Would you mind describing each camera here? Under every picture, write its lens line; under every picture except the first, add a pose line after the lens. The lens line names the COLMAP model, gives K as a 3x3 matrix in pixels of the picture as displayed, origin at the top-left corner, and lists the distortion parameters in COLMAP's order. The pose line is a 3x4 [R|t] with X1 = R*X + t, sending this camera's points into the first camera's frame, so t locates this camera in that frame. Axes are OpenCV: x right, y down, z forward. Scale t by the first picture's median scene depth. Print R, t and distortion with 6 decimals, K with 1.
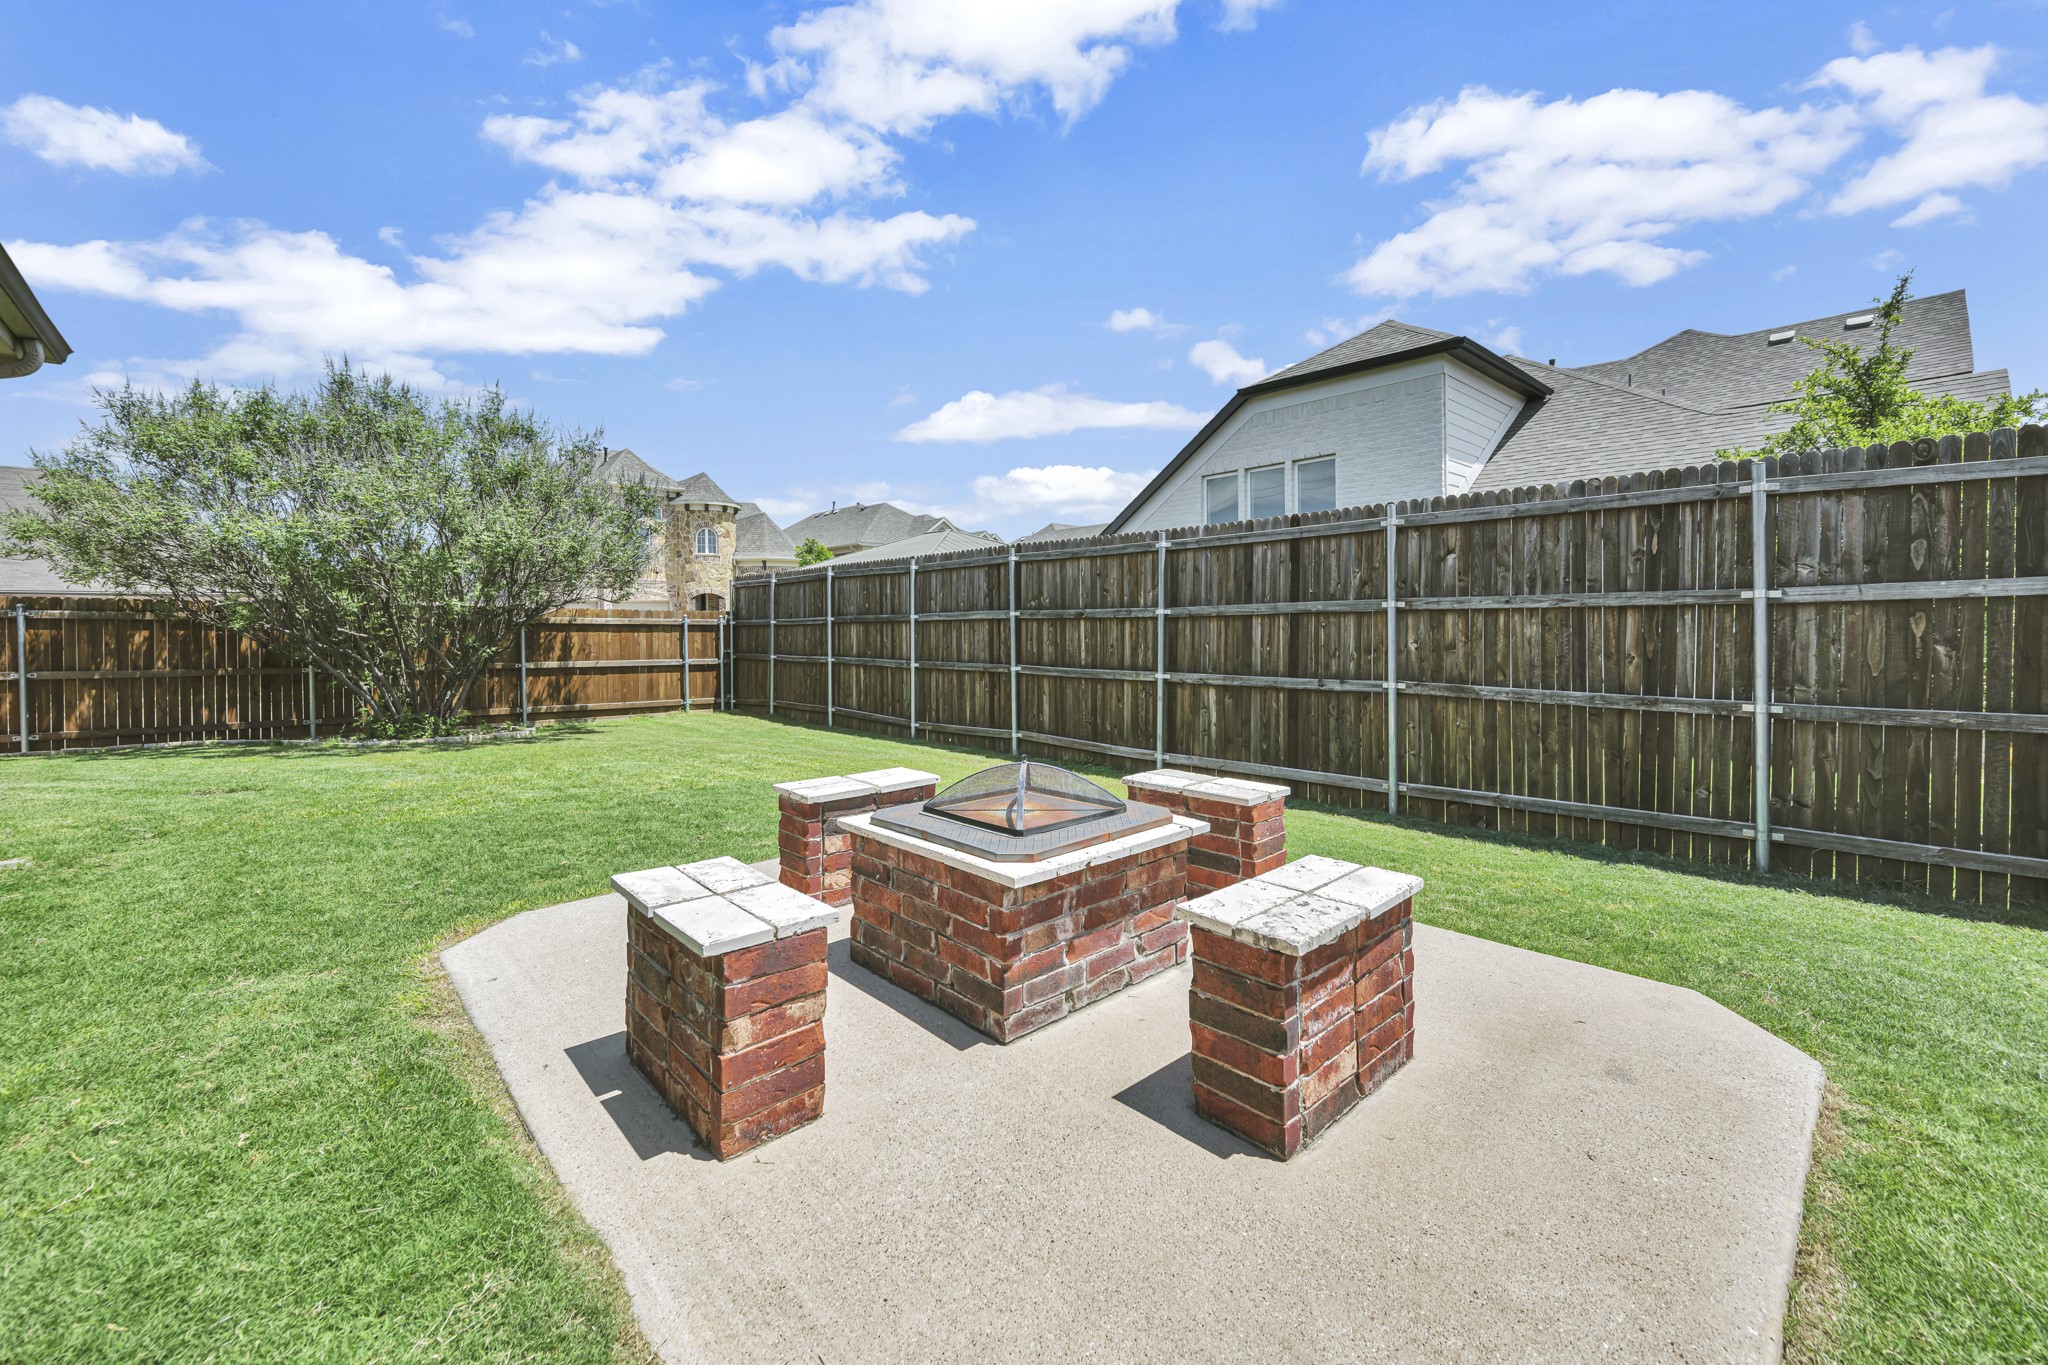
lens RADIAL K [[826.7, 0, 1028.2], [0, 826.7, 632.2], [0, 0, 1]] dist [-0.014395, -0.000074]
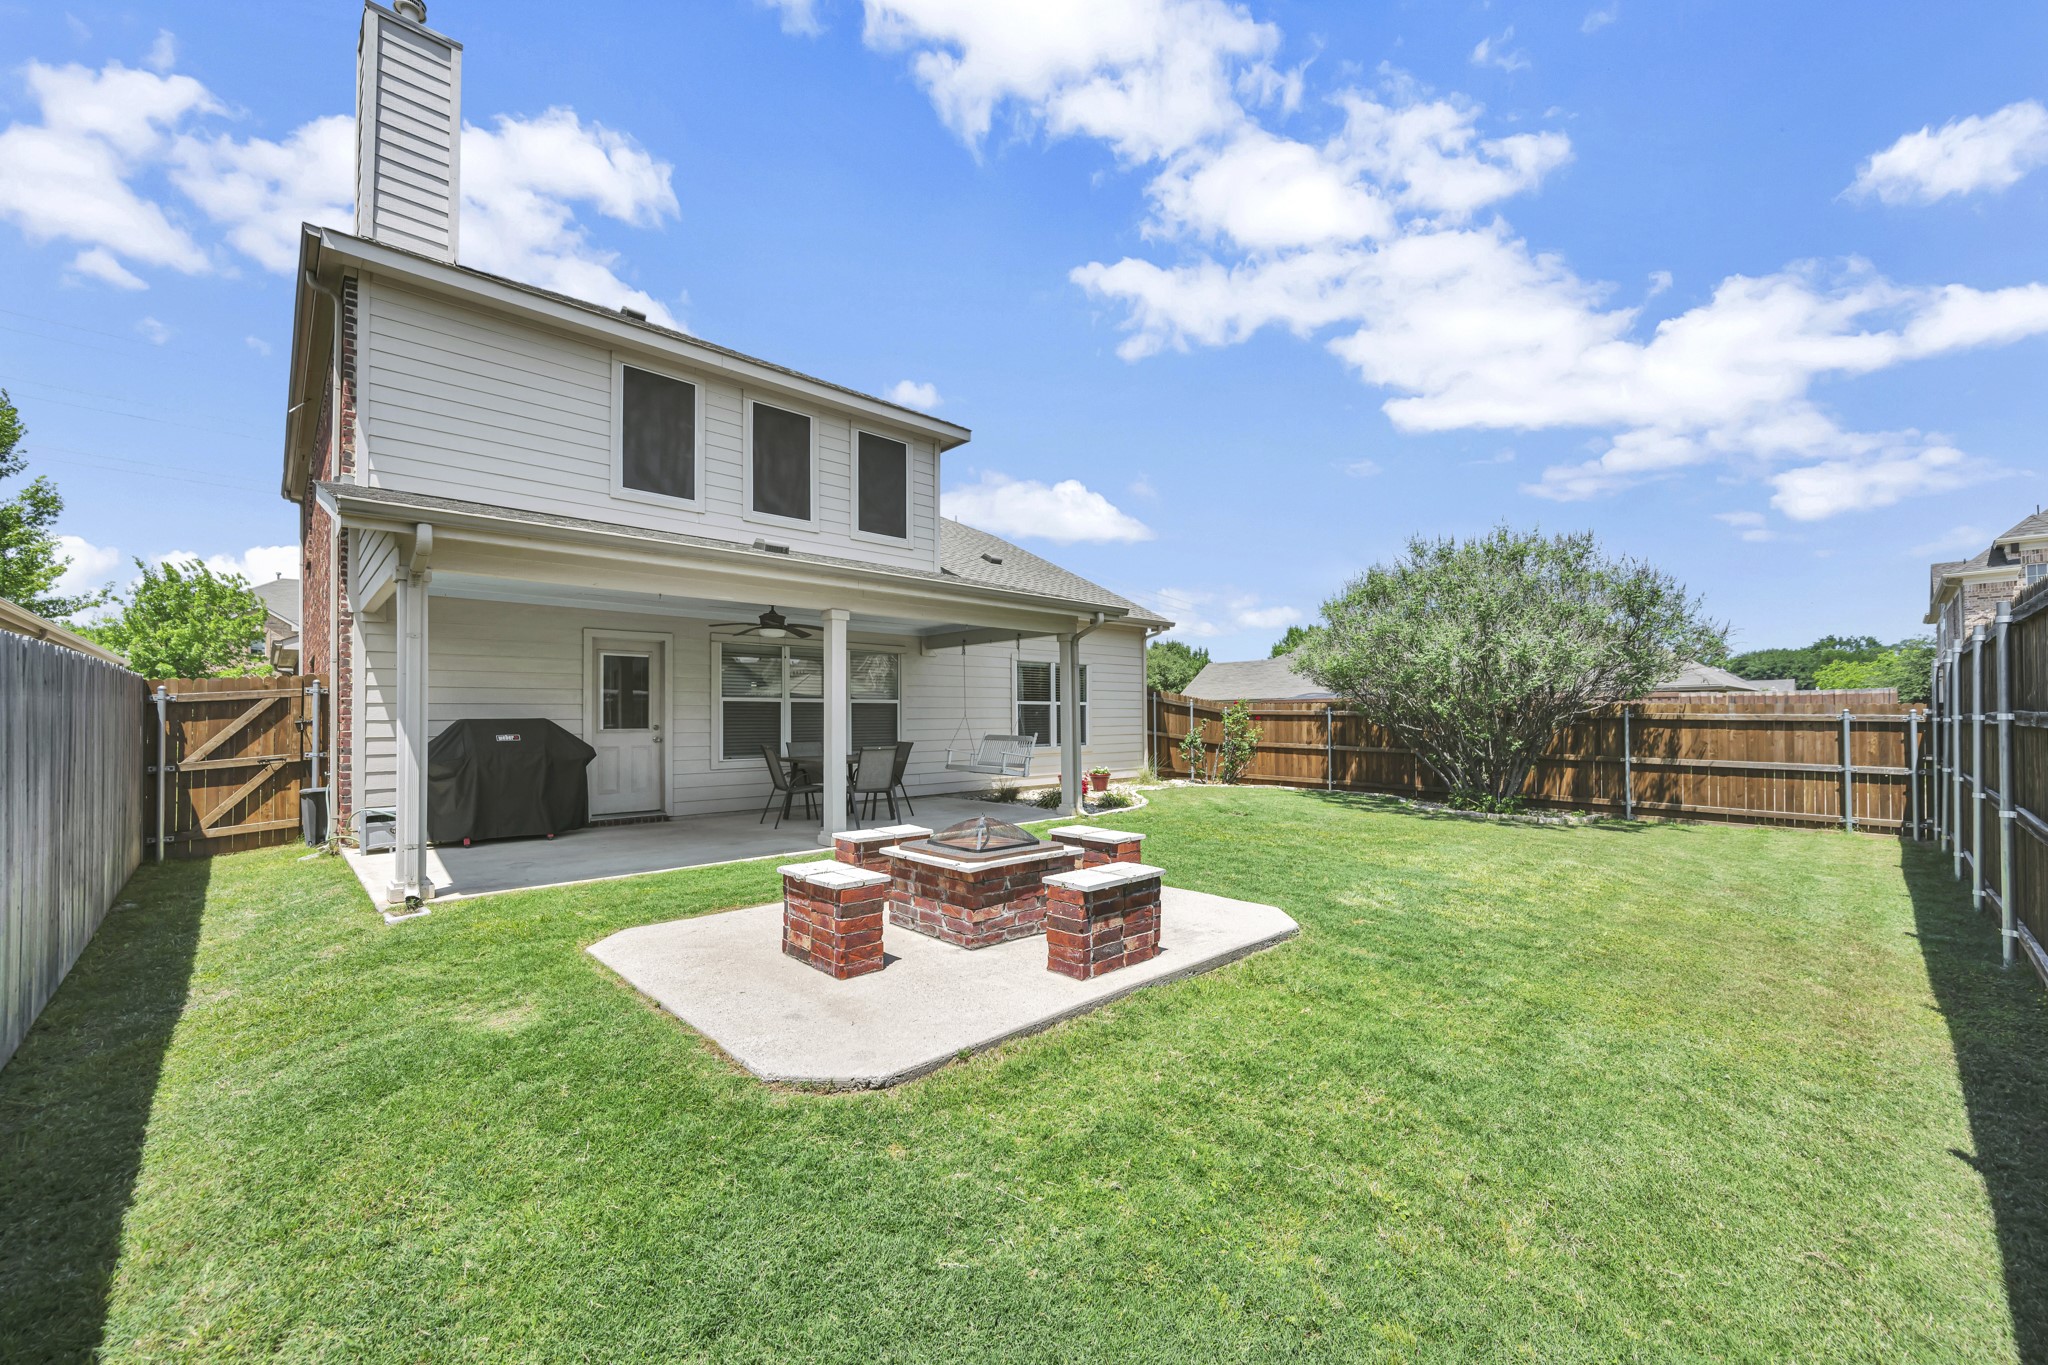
lens RADIAL K [[801.9, 0, 1024.0], [0, 801.9, 682.5], [0, 0, 1]] dist [-0.001111, -0.000092]
pose [[0.006533, -0.036064, -0.999328, 0.384026], [-0.004469, 0.999338, -0.036094, -0.016850], [0.999969, 0.004702, 0.006367, 0.230743]]
